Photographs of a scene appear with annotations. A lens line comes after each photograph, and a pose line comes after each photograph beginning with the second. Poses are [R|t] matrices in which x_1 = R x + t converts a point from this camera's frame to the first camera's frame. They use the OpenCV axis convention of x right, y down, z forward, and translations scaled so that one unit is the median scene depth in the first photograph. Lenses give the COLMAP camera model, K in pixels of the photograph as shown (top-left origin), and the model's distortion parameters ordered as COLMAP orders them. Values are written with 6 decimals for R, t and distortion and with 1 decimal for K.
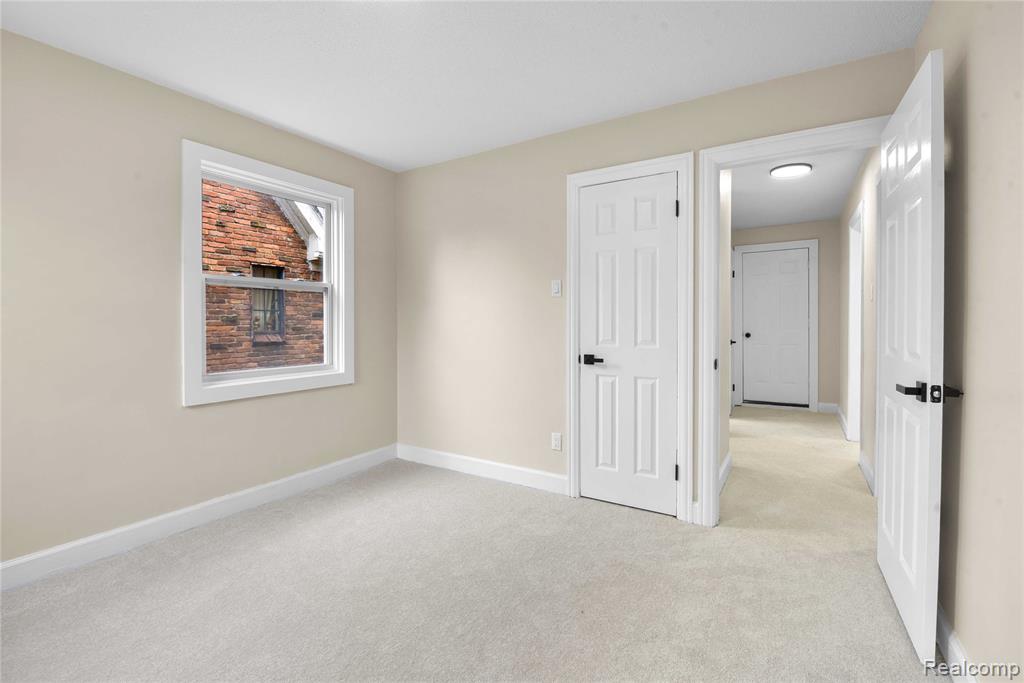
lens RADIAL K [[451.1, 0, 509.1], [0, 451.1, 330.6], [0, 0, 1]] dist [-0.000210, -0.000688]
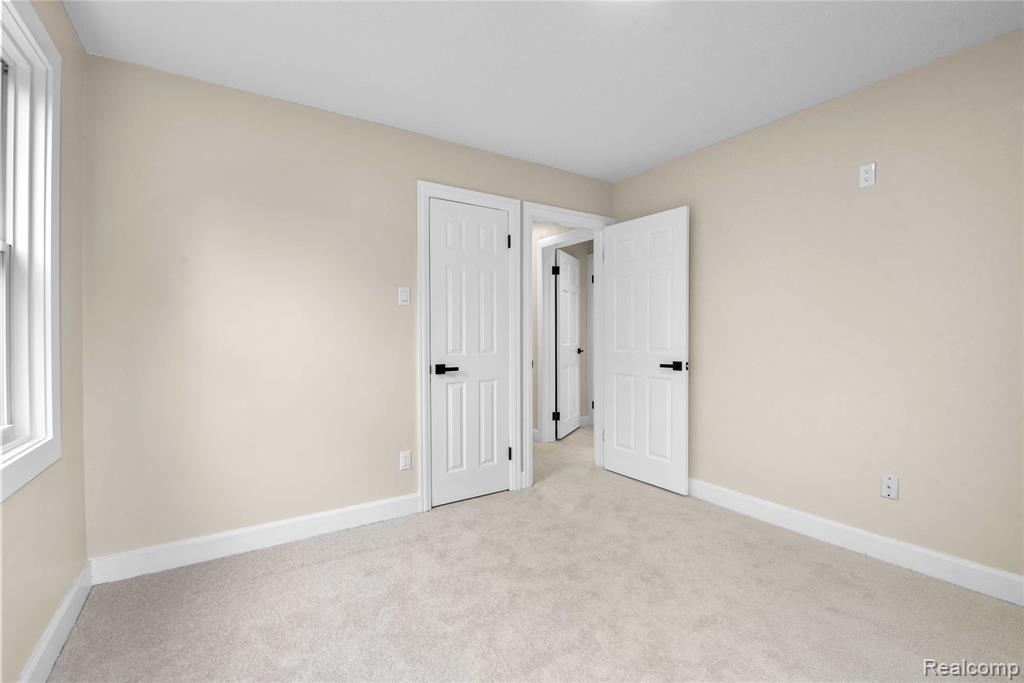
lens RADIAL K [[451.1, 0, 517.1], [0, 451.1, 339.1], [0, 0, 1]] dist [-0.000210, -0.000688]
pose [[0.416287, -0.012202, 0.909151, -0.671572], [0.016346, 0.999849, 0.005934, -0.007062], [-0.909086, 0.012390, 0.416423, 0.413344]]
